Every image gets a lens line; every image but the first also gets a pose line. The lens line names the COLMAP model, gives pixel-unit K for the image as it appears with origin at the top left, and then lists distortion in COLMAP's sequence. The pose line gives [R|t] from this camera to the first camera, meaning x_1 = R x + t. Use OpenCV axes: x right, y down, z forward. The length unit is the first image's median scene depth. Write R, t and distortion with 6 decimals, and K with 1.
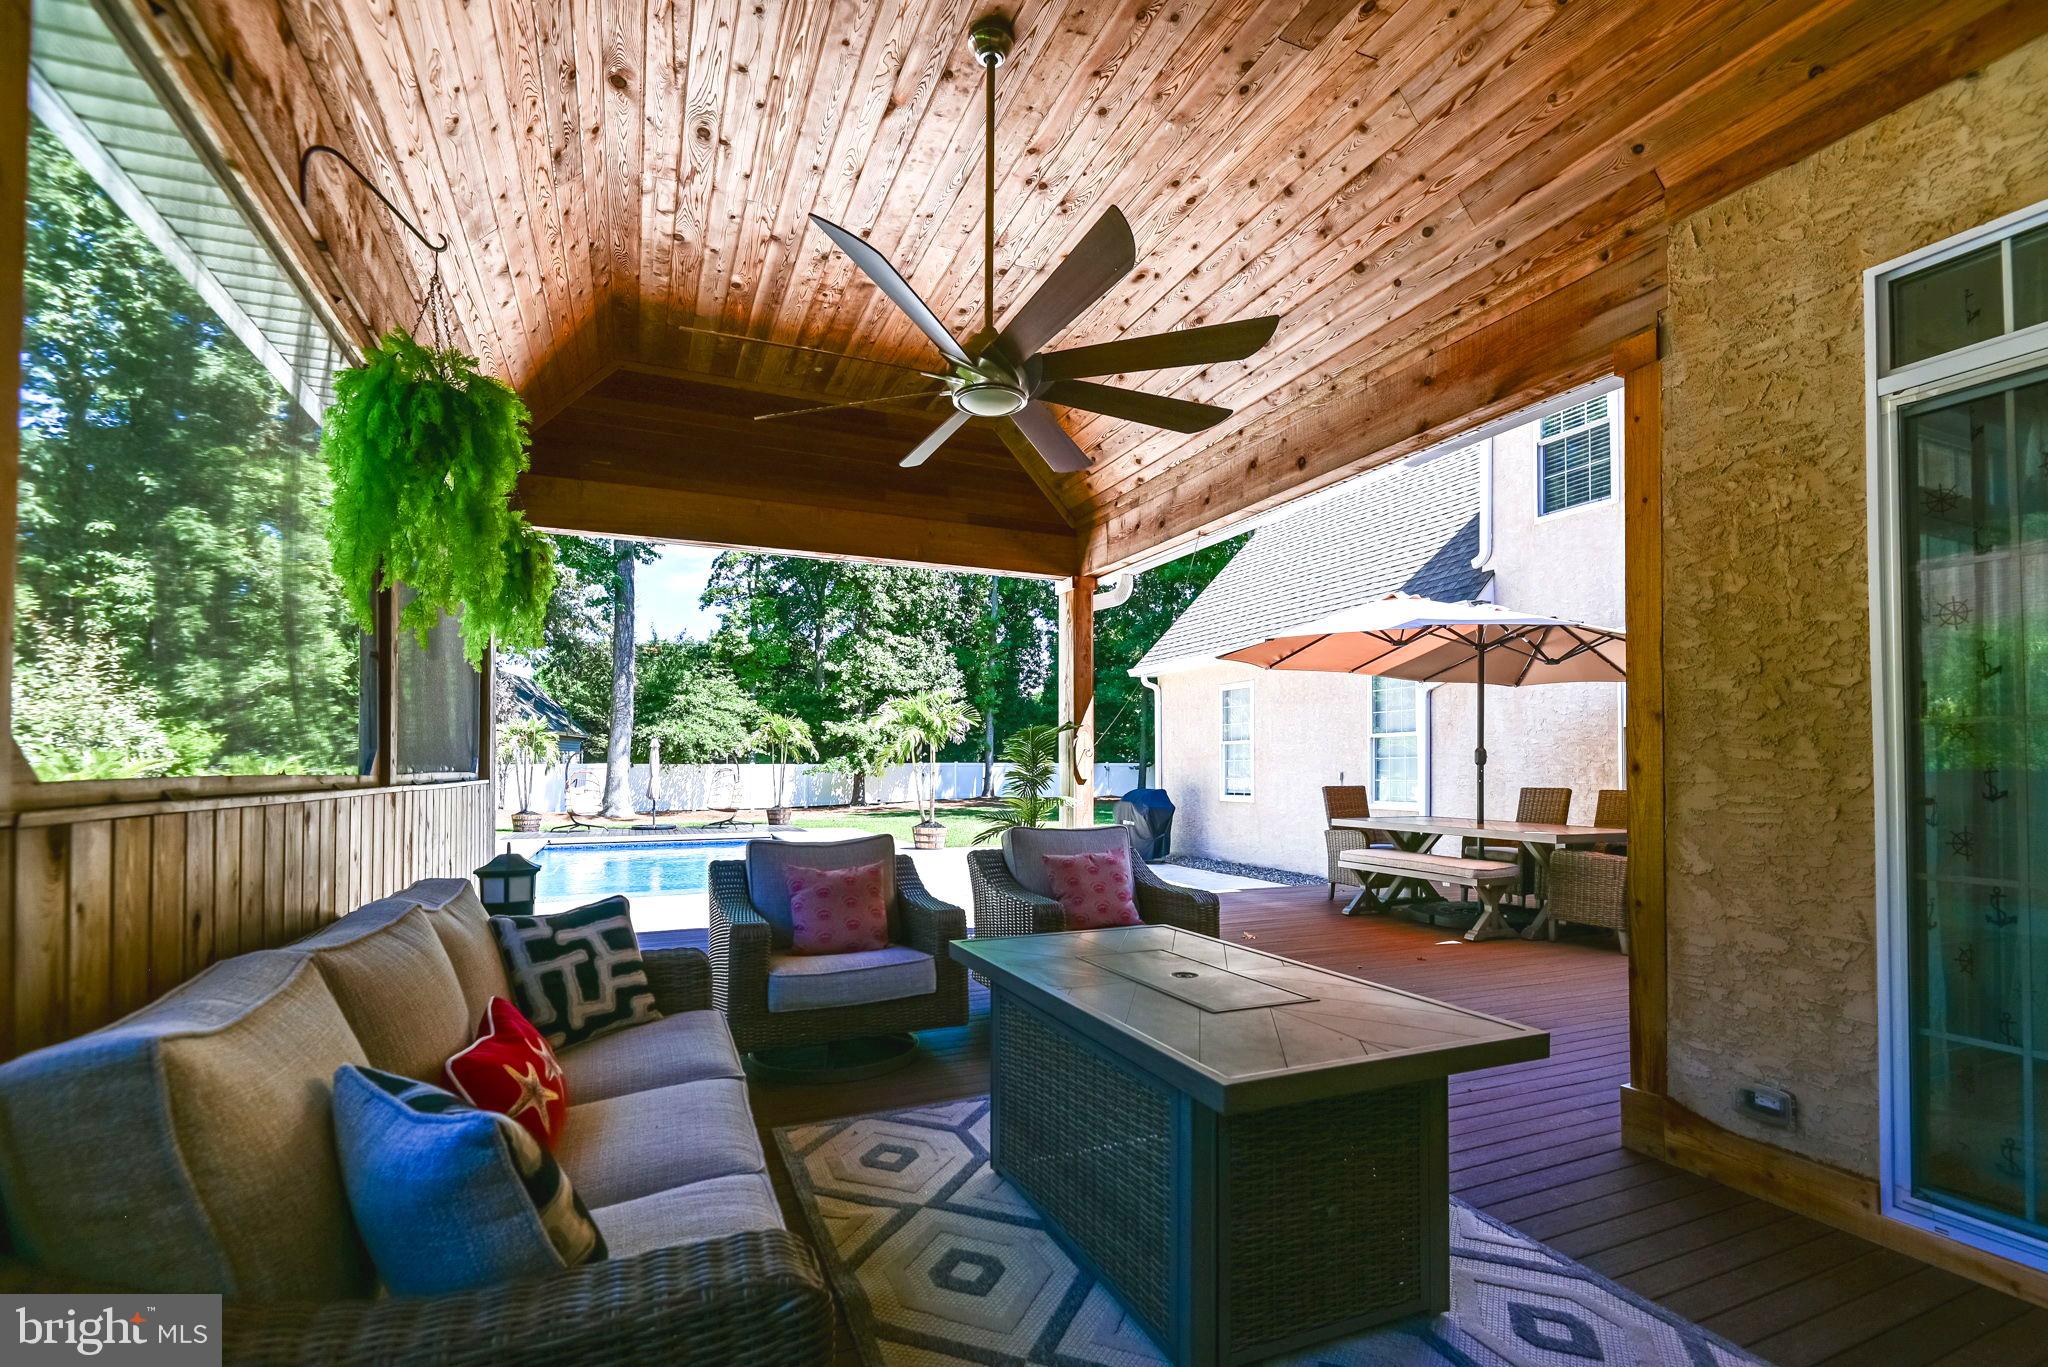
lens RADIAL K [[943.7, 0, 1071.8], [0, 943.7, 753.3], [0, 0, 1]] dist [-0.000489, -0.017076]
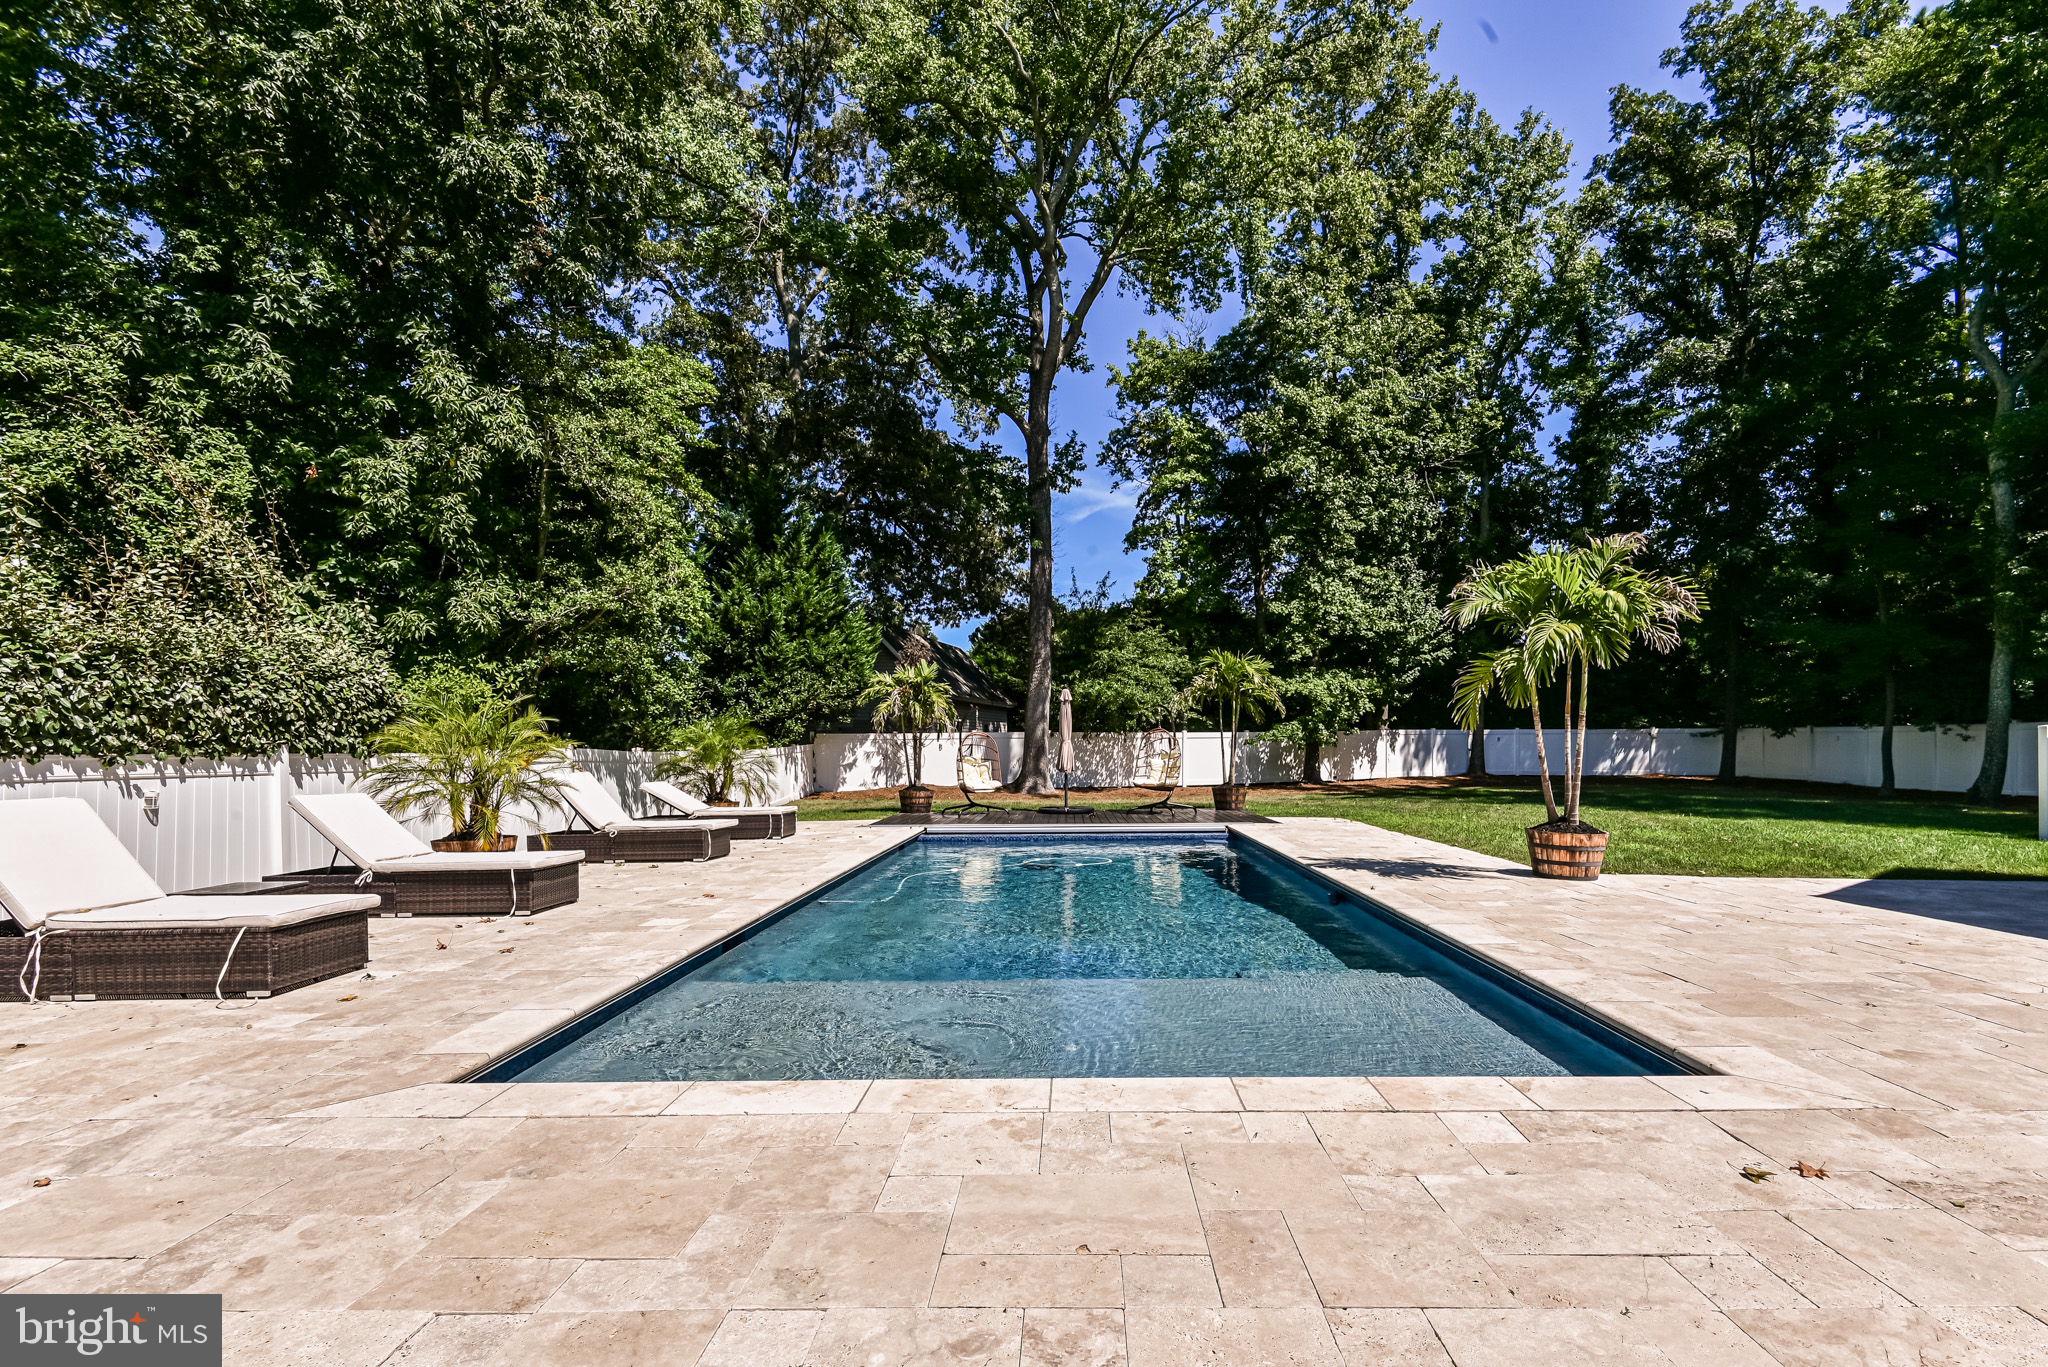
lens RADIAL K [[943.7, 0, 1071.8], [0, 943.7, 753.3], [0, 0, 1]] dist [-0.000489, -0.017076]
pose [[0.907278, -0.000949, -0.420531, -0.077532], [0.010956, 0.999711, 0.021382, 0.011364], [0.420389, -0.024007, 0.907026, 0.199386]]
